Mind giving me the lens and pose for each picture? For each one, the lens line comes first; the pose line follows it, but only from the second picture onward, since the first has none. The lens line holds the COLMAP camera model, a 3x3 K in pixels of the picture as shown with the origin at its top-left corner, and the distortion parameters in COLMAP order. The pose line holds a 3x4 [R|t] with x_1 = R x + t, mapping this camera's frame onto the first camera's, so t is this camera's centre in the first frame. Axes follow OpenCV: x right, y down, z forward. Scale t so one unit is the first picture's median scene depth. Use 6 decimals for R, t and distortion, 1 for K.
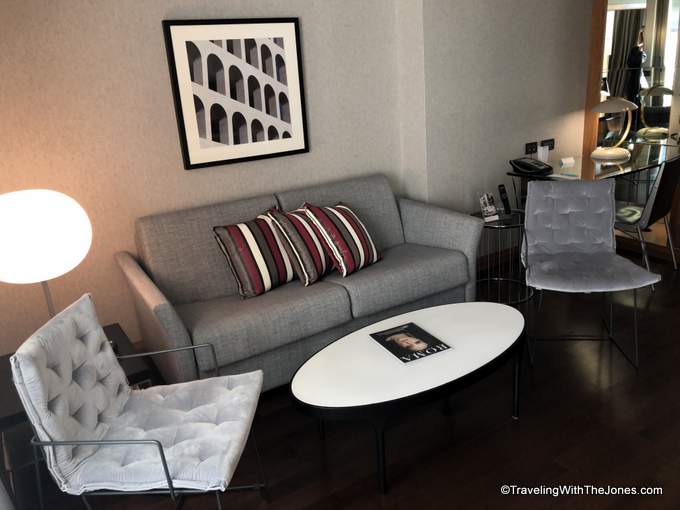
lens RADIAL K [[568.4, 0, 338.1], [0, 568.4, 252.1], [0, 0, 1]] dist [0.039493, -0.002455]
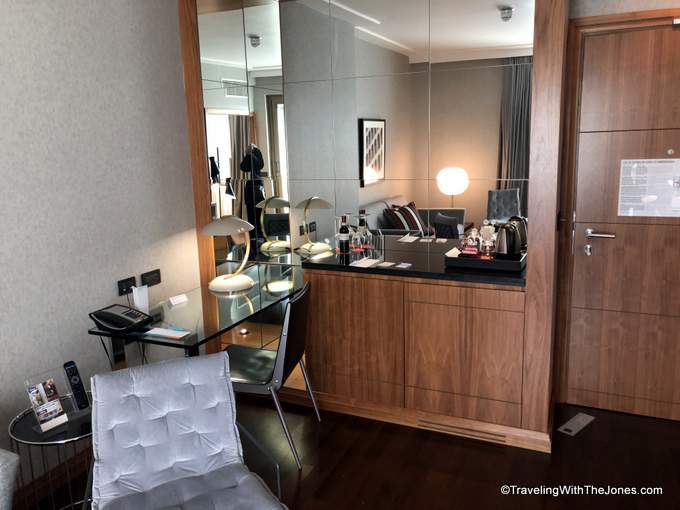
lens RADIAL K [[568.4, 0, 338.1], [0, 568.4, 252.1], [0, 0, 1]] dist [0.039493, -0.002455]
pose [[0.832167, -0.060174, 0.551250, 0.176812], [0.142876, 0.983798, -0.108294, -0.115854], [-0.535803, 0.168879, 0.827282, 0.277459]]
